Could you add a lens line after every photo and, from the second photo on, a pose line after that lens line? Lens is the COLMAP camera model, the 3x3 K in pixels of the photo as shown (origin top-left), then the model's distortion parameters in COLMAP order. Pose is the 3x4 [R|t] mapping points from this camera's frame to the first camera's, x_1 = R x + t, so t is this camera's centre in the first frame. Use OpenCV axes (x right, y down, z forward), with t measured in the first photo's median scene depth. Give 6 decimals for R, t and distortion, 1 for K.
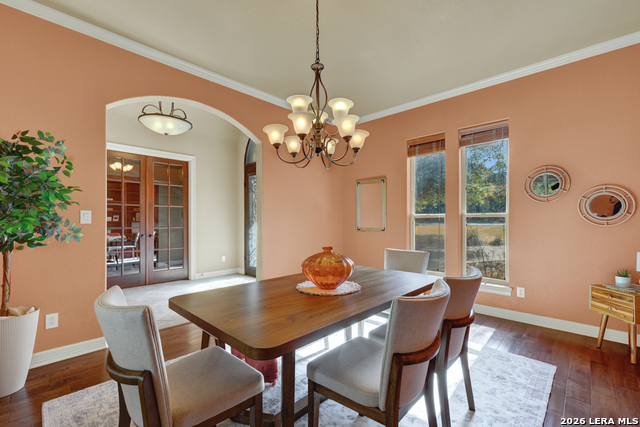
lens RADIAL K [[278.9, 0, 320.0], [0, 278.9, 213.5], [0, 0, 1]] dist [0.002474, 0.000369]
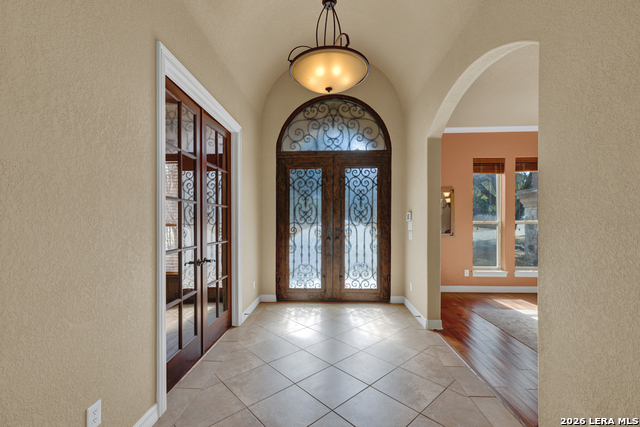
lens RADIAL K [[278.9, 0, 320.0], [0, 278.9, 213.5], [0, 0, 1]] dist [0.002474, 0.000369]
pose [[0.759250, 0.027737, 0.650207, -0.959496], [-0.012860, 0.999536, -0.027622, 0.008287], [-0.650672, 0.012610, 0.759254, 0.549899]]
